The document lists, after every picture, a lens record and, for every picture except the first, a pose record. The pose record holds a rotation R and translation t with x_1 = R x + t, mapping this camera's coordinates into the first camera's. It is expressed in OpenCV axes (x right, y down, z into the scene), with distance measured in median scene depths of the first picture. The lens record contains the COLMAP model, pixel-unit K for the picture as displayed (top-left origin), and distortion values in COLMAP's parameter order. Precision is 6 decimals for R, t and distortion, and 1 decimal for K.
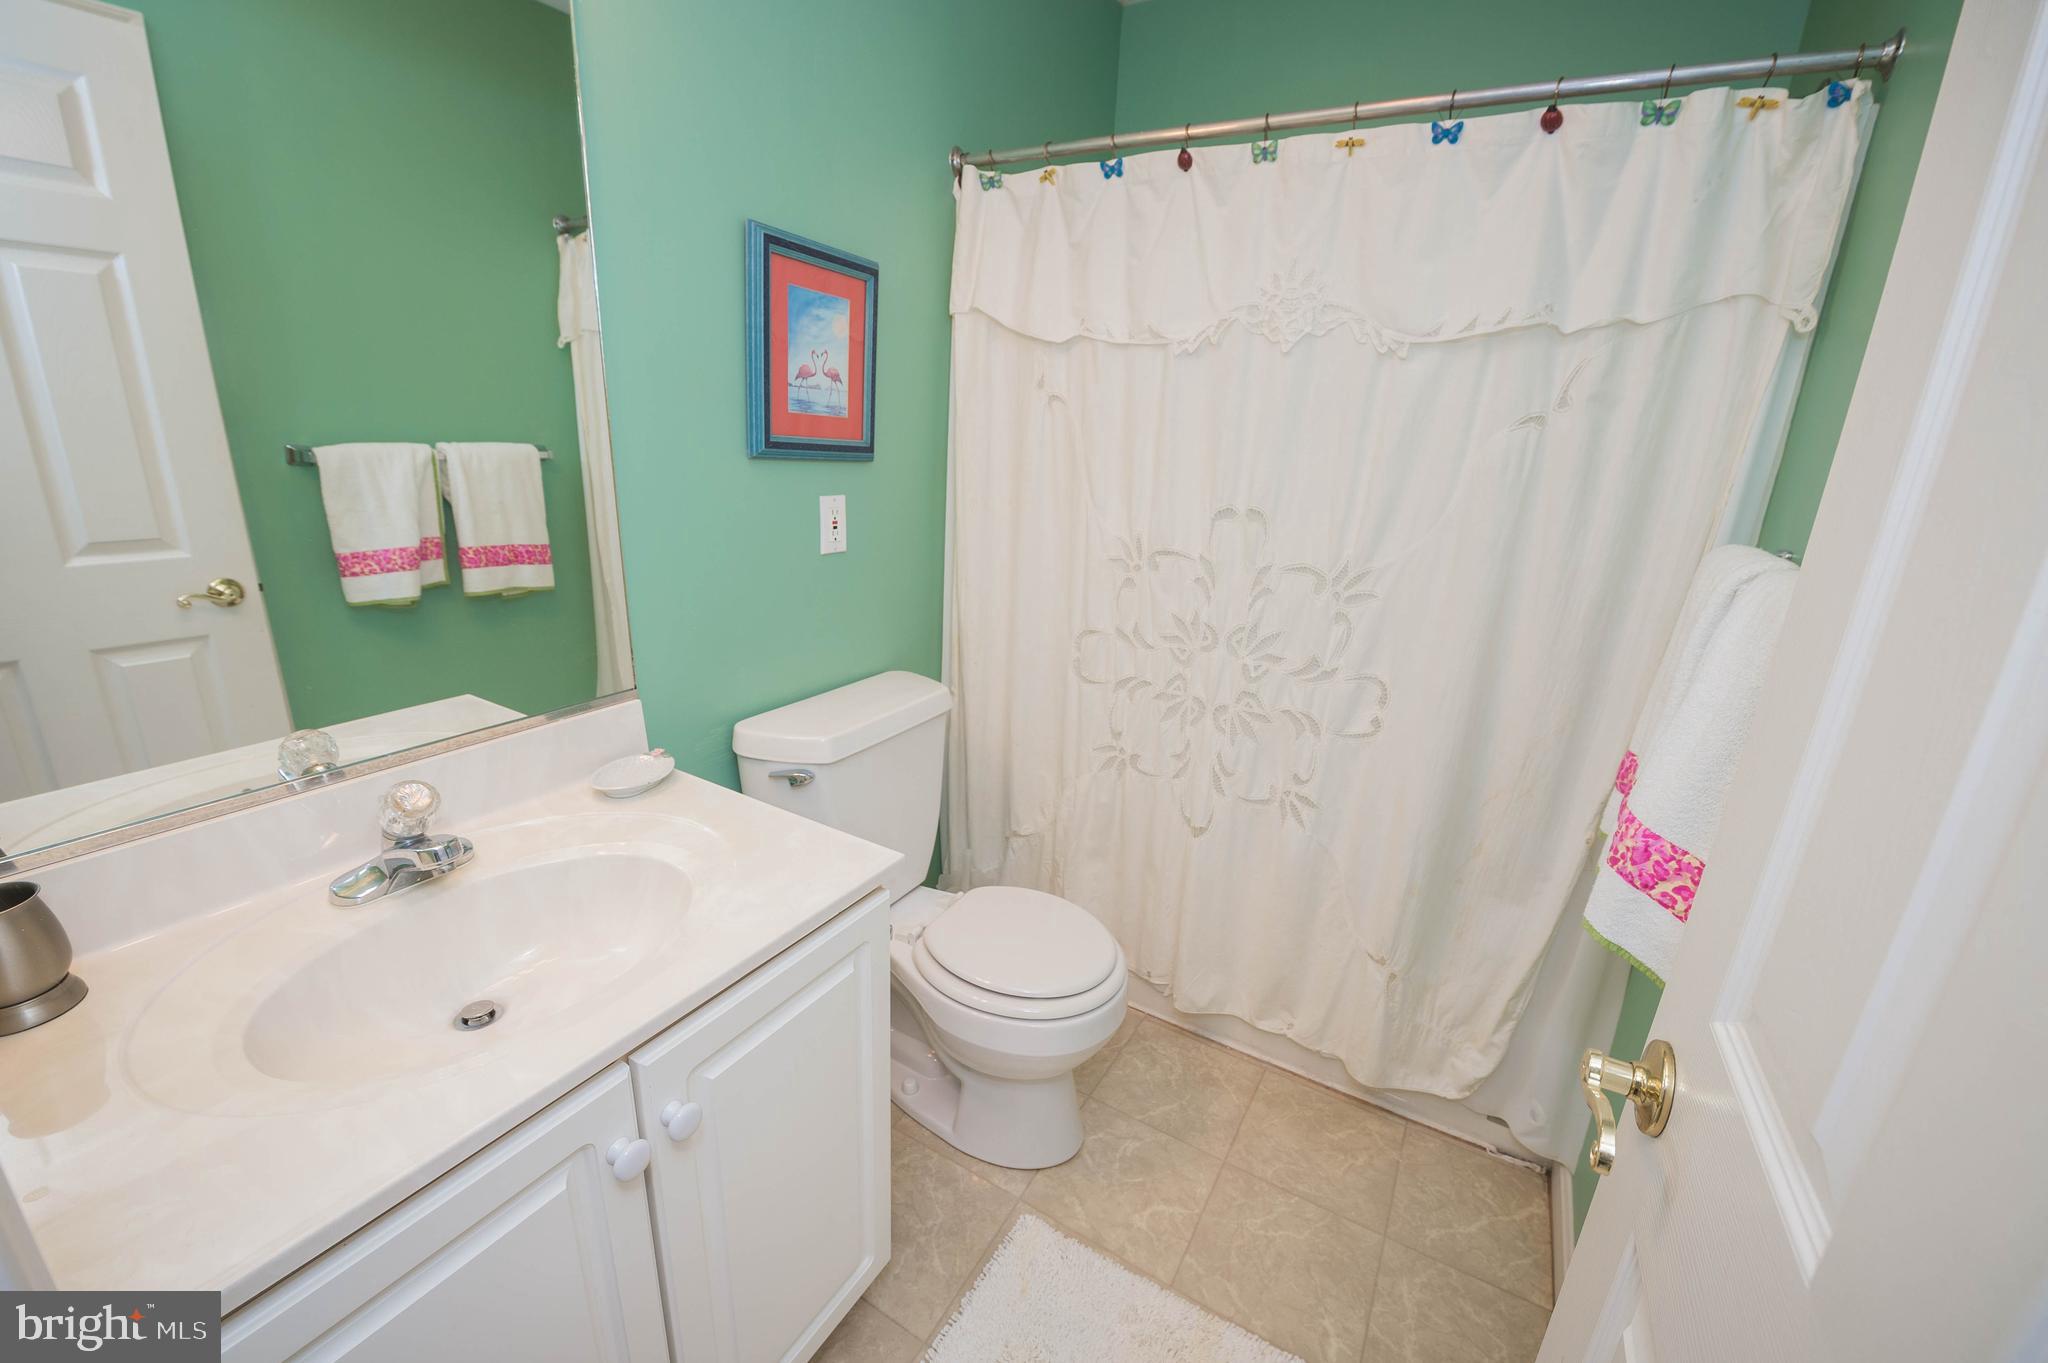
lens RADIAL K [[833.5, 0, 1019.3], [0, 833.5, 689.0], [0, 0, 1]] dist [-0.013344, -0.003680]
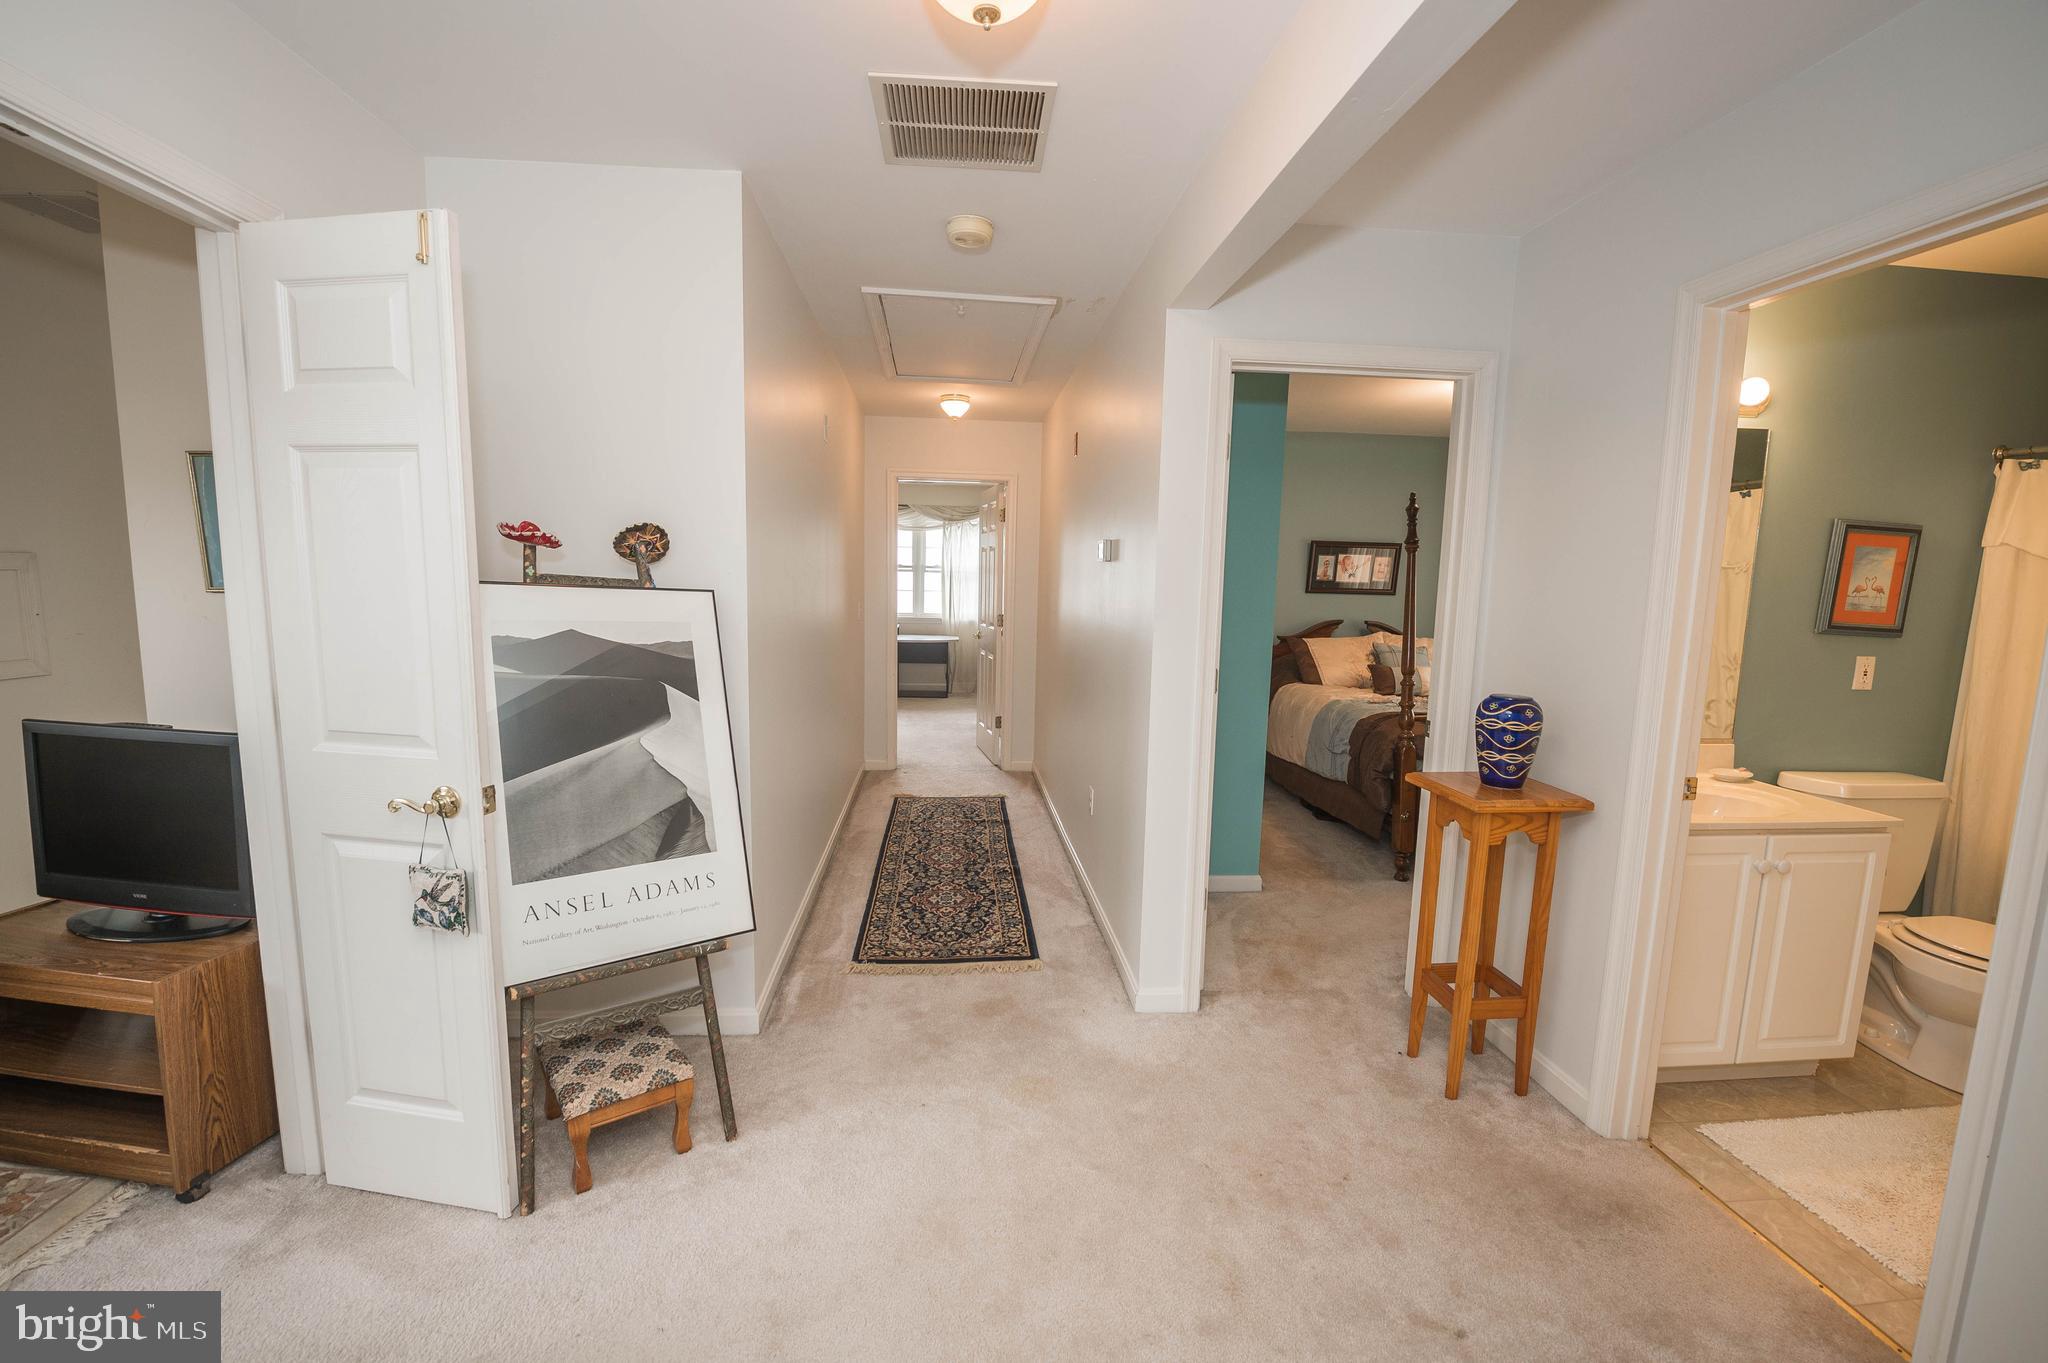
lens RADIAL K [[888.2, 0, 1001.8], [0, 888.2, 687.2], [0, 0, 1]] dist [-0.018217, -0.000436]
pose [[0.585277, 0.072732, -0.807565, 0.186033], [-0.239013, 0.967190, -0.086115, 0.407804], [0.774806, 0.243420, 0.583458, -1.405170]]
